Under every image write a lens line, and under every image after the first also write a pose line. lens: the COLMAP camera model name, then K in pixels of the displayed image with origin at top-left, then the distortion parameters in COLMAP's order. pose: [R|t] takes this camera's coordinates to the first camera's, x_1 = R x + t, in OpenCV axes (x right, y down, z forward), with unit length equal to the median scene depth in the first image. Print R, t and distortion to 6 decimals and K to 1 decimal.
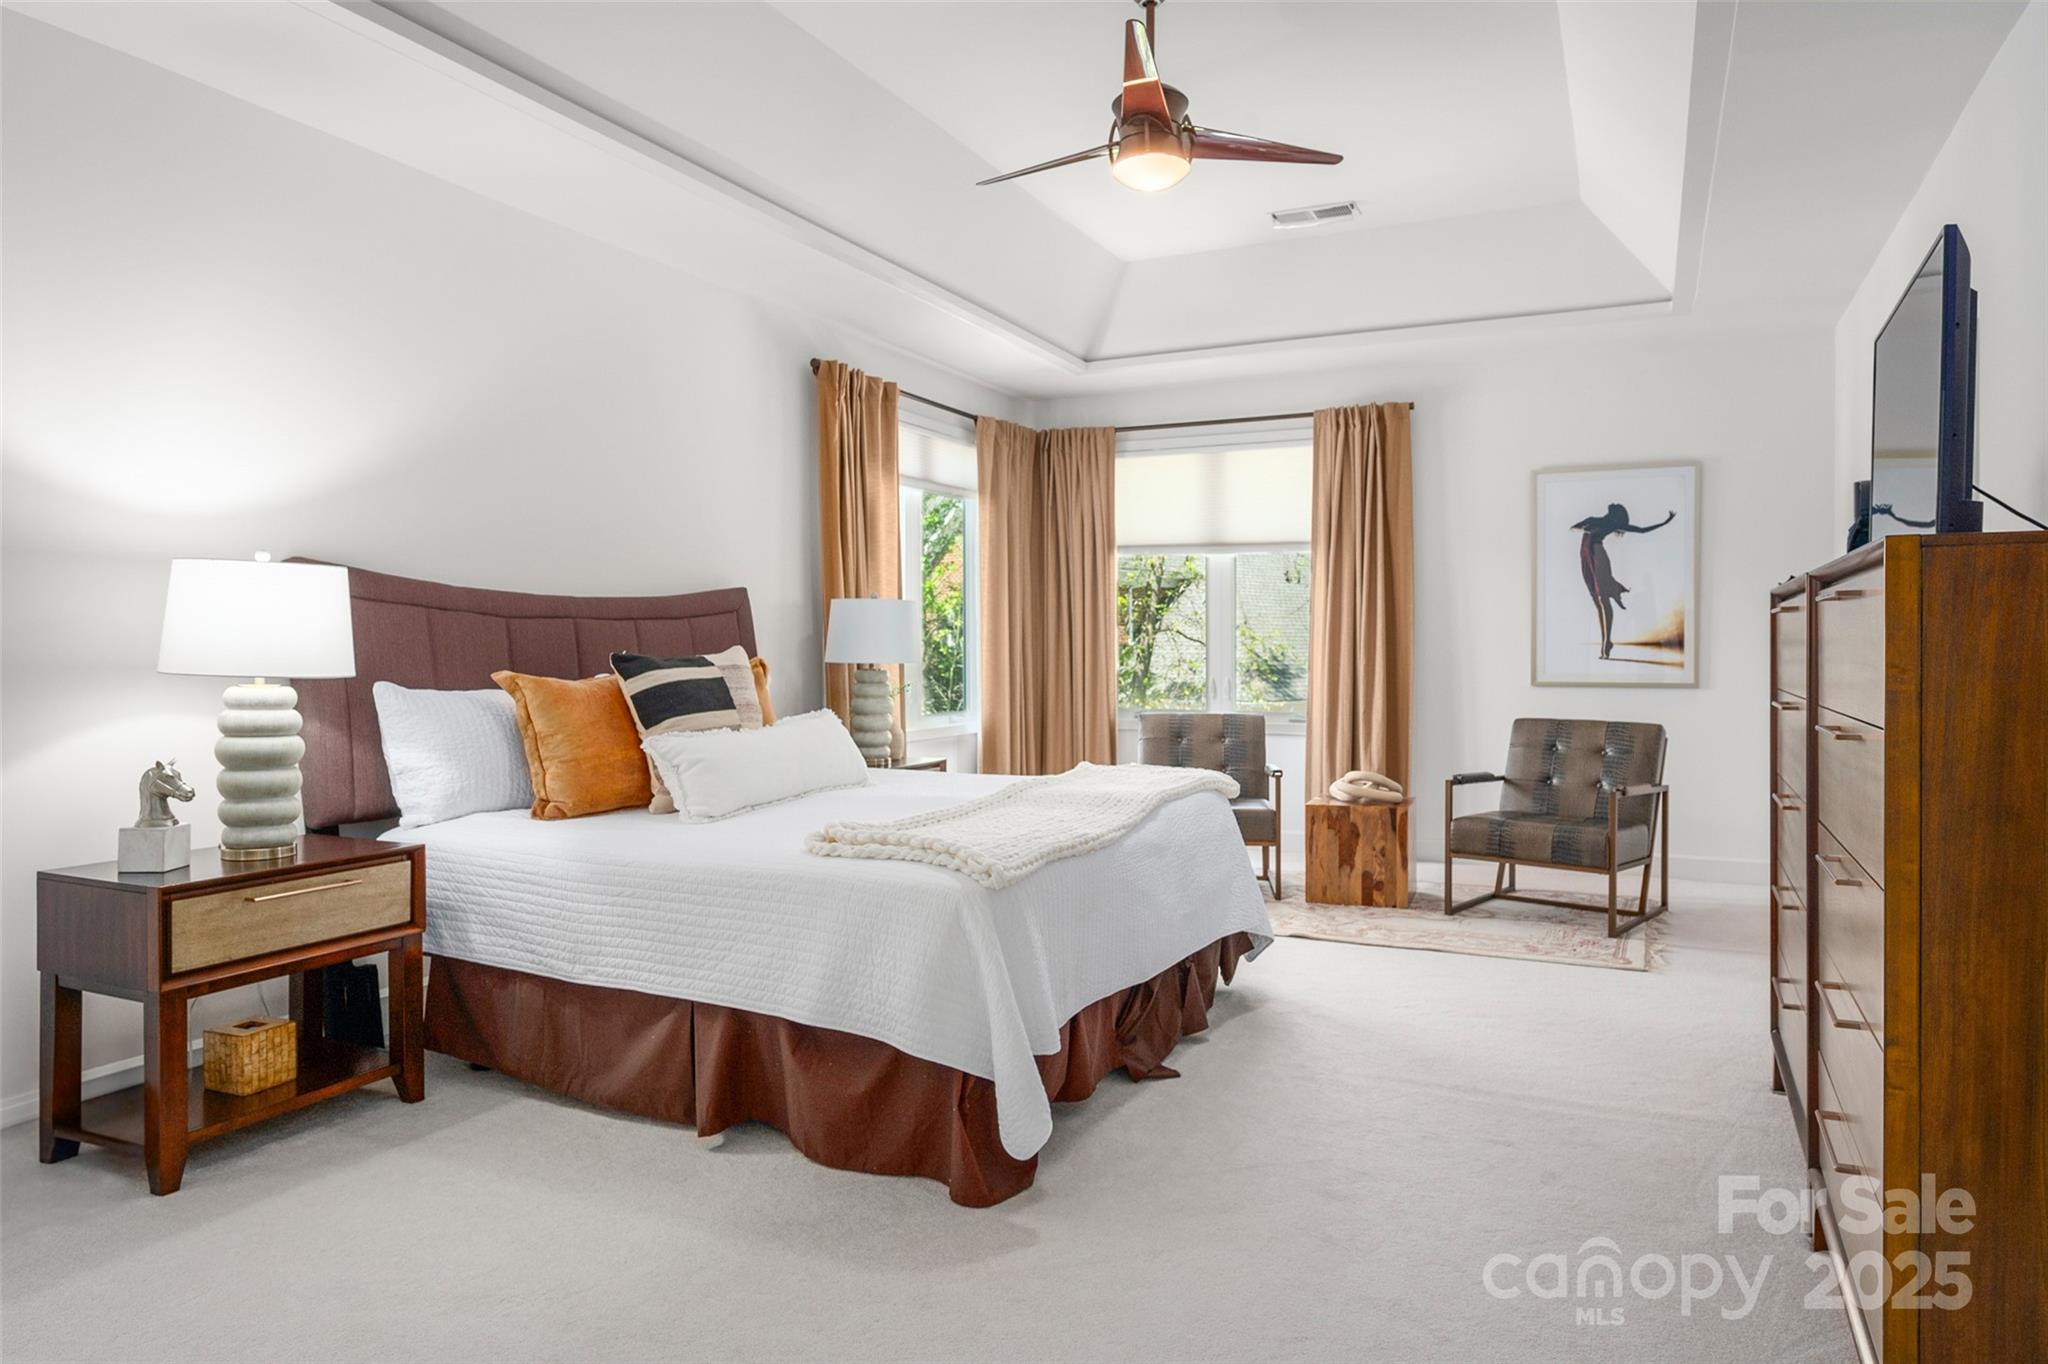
lens RADIAL K [[1261.9, 0, 1023.6], [0, 1261.9, 683.1], [0, 0, 1]] dist [-0.000873, 0.000293]
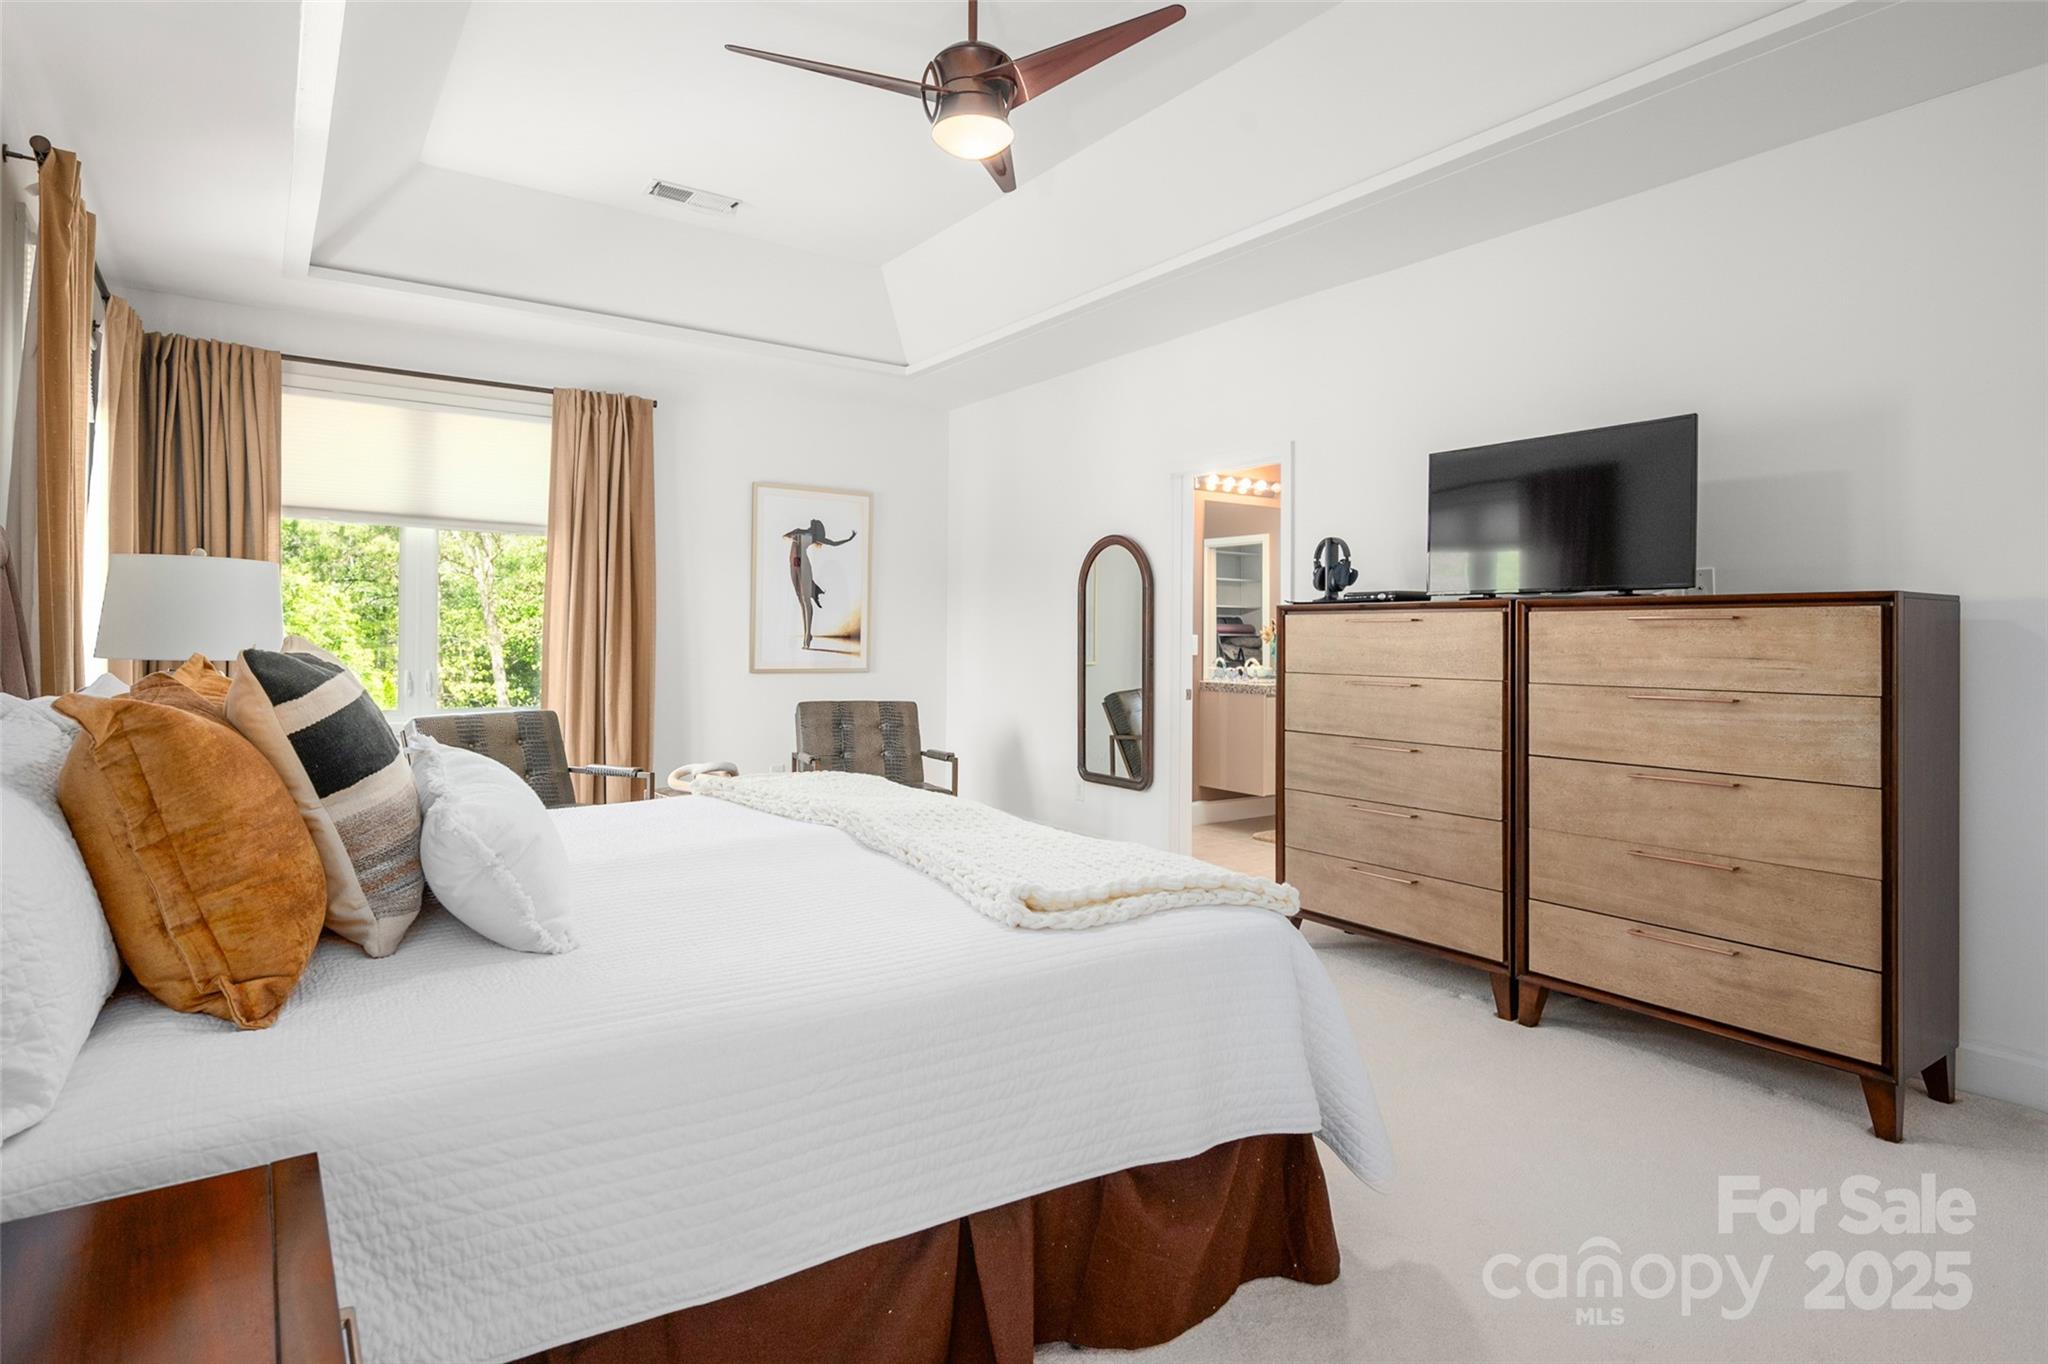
lens RADIAL K [[1086.4, 0, 1001.3], [0, 1086.4, 633.5], [0, 0, 1]] dist [-0.022137, -0.000375]
pose [[0.484446, 0.009308, 0.874771, -0.340818], [0.017583, 0.999638, -0.020374, -0.009809], [-0.874644, 0.025252, 0.484107, 0.345440]]
